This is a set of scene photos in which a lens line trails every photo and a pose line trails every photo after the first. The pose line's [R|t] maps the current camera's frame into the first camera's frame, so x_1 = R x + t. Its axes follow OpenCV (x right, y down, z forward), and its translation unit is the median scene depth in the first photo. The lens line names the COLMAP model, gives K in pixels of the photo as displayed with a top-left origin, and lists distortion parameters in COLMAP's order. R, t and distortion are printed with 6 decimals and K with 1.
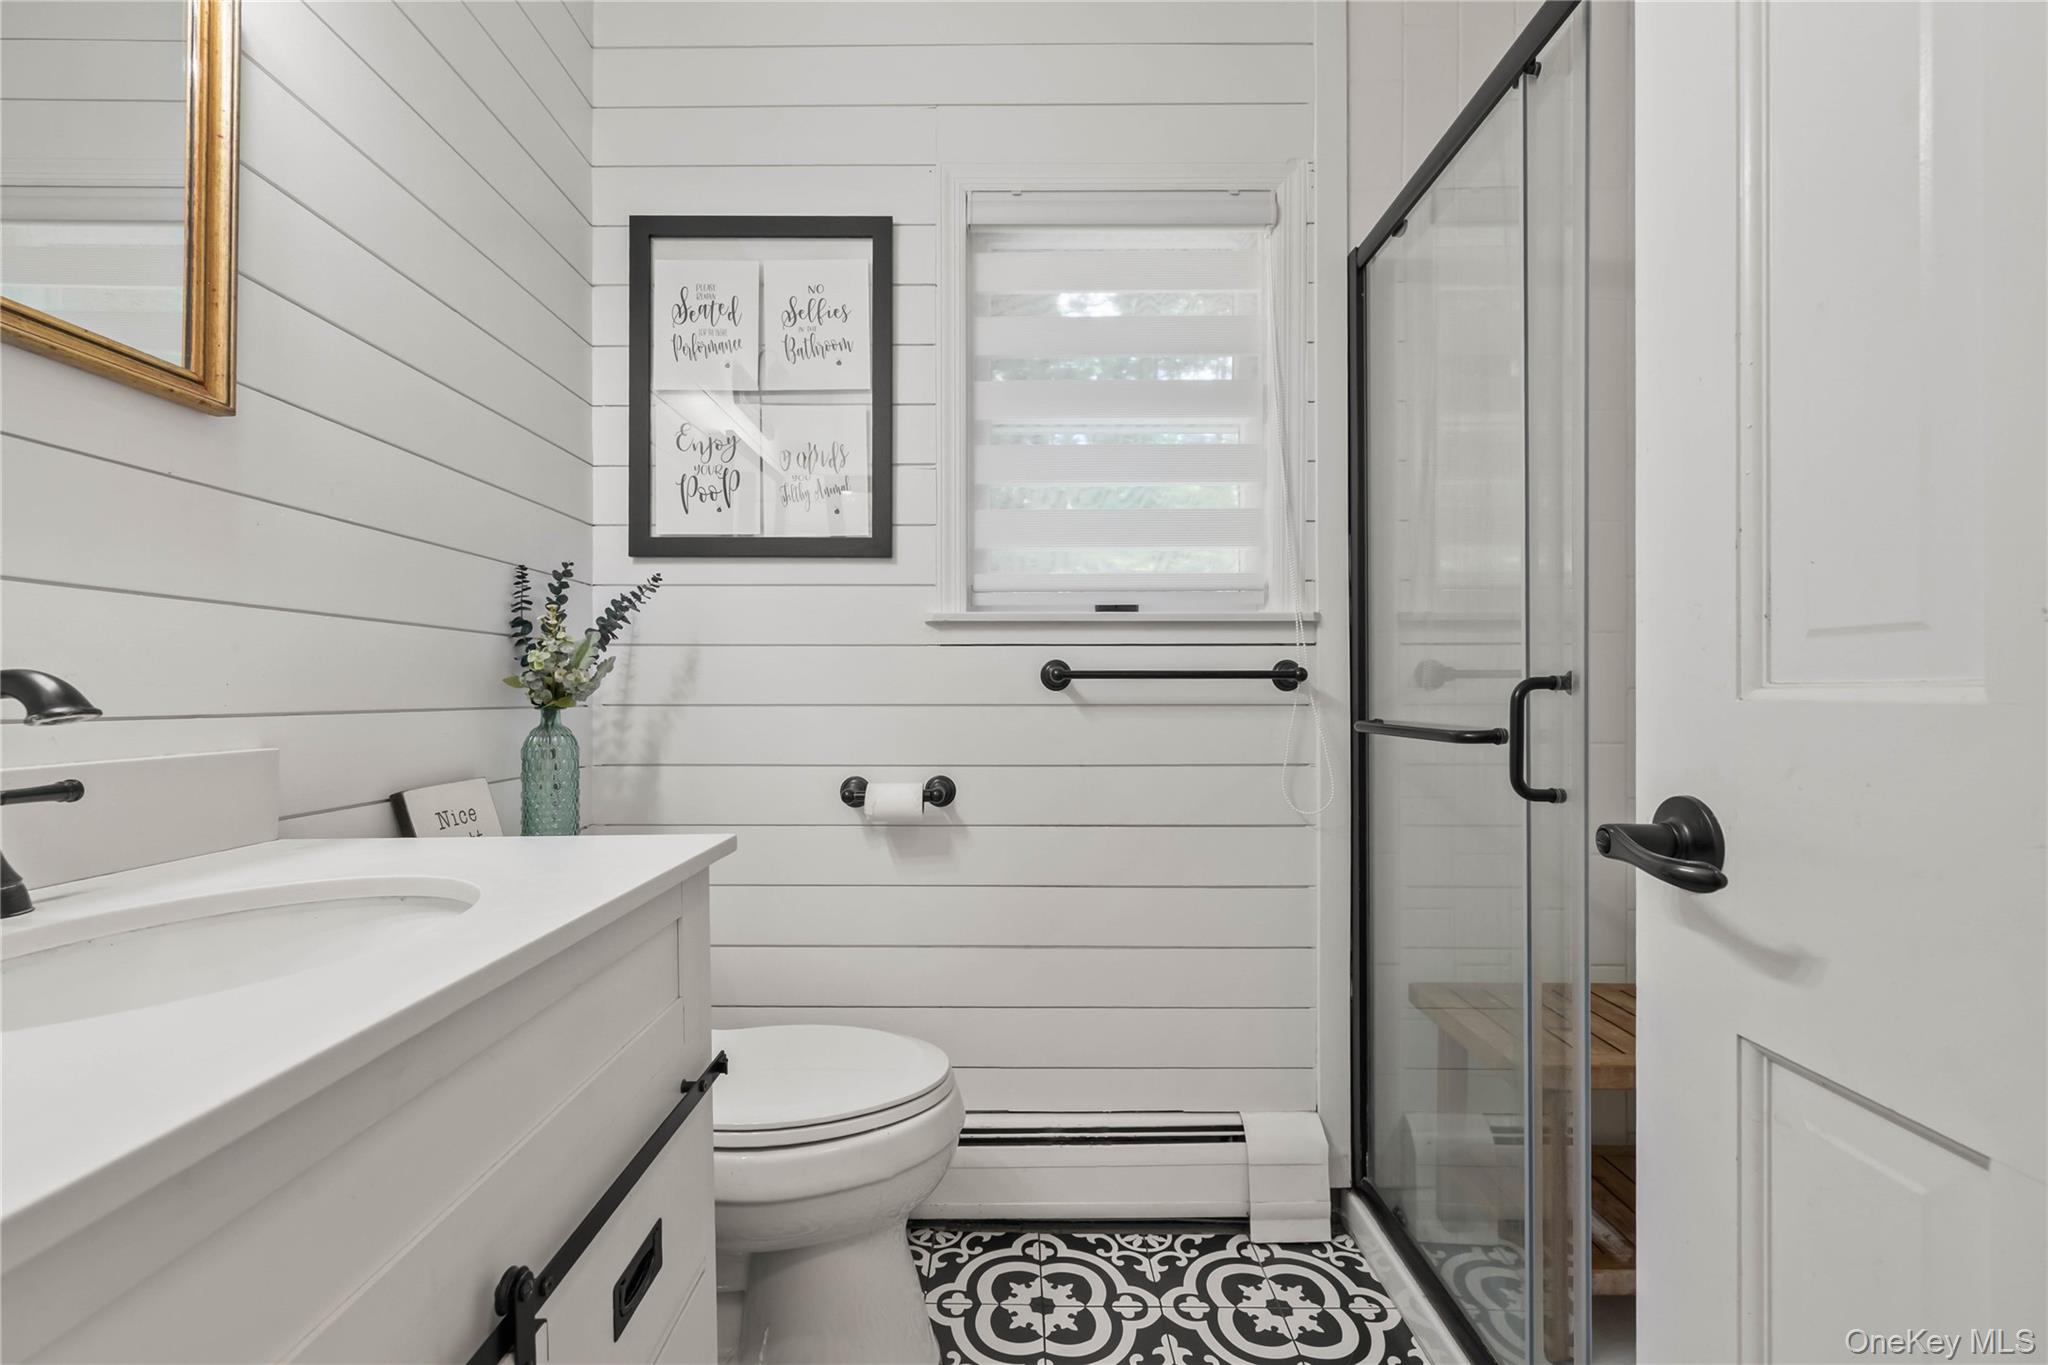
lens RADIAL K [[864.8, 0, 1035.3], [0, 864.8, 686.9], [0, 0, 1]] dist [0.002004, 0.000750]
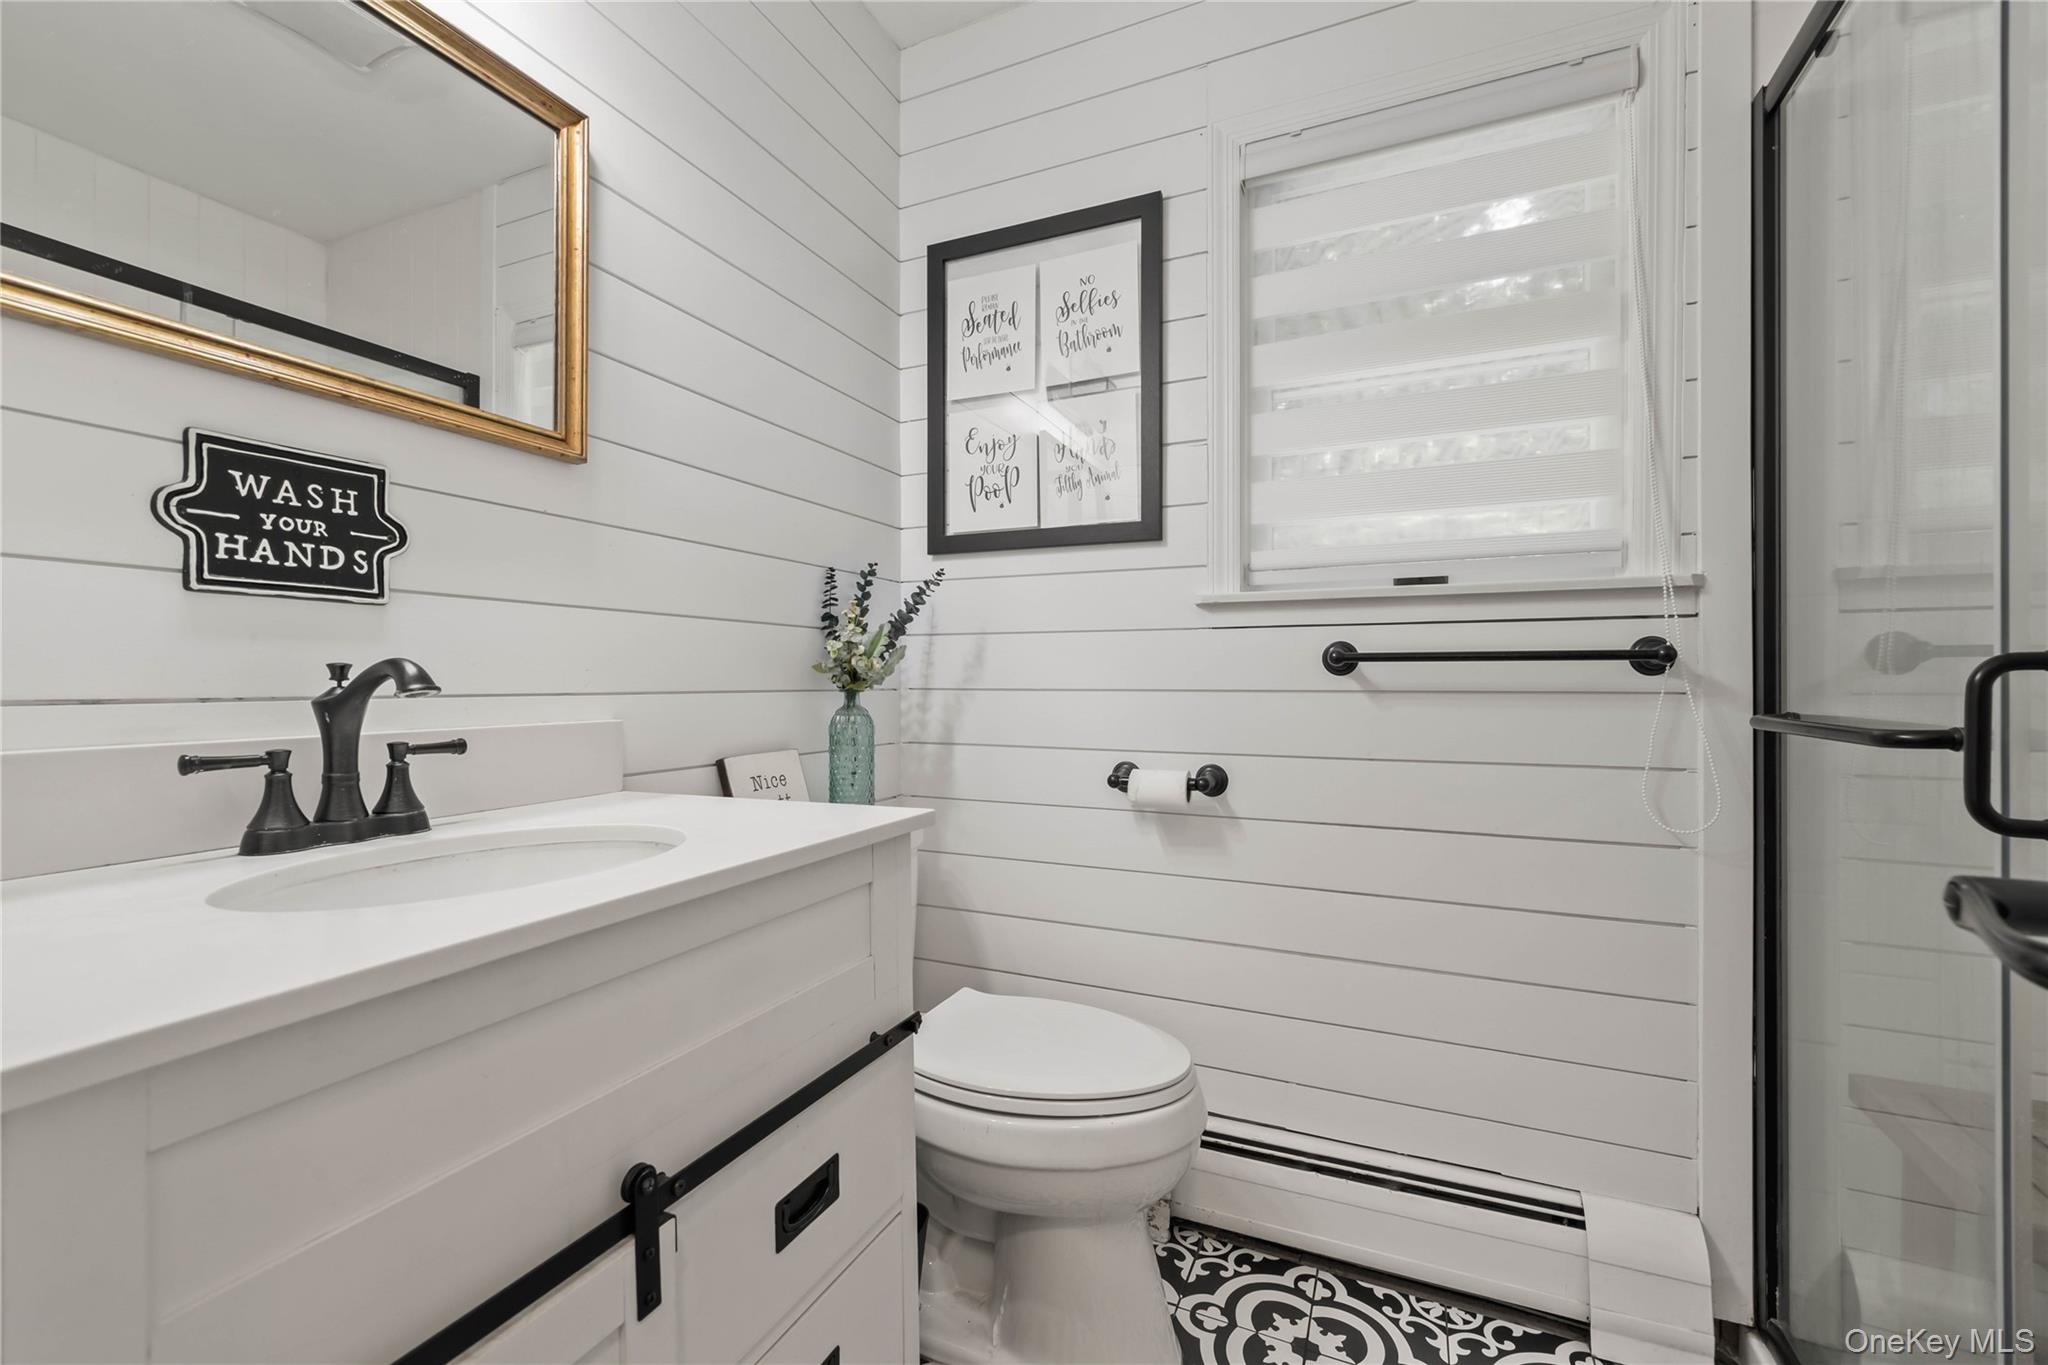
lens RADIAL K [[864.8, 0, 1024.0], [0, 864.8, 678.9], [0, 0, 1]] dist [0.002004, 0.000750]
pose [[0.910324, 0.000245, -0.413896, 0.100781], [0.002164, 0.999983, 0.005353, 0.002414], [0.413890, -0.005769, 0.910308, 0.043295]]
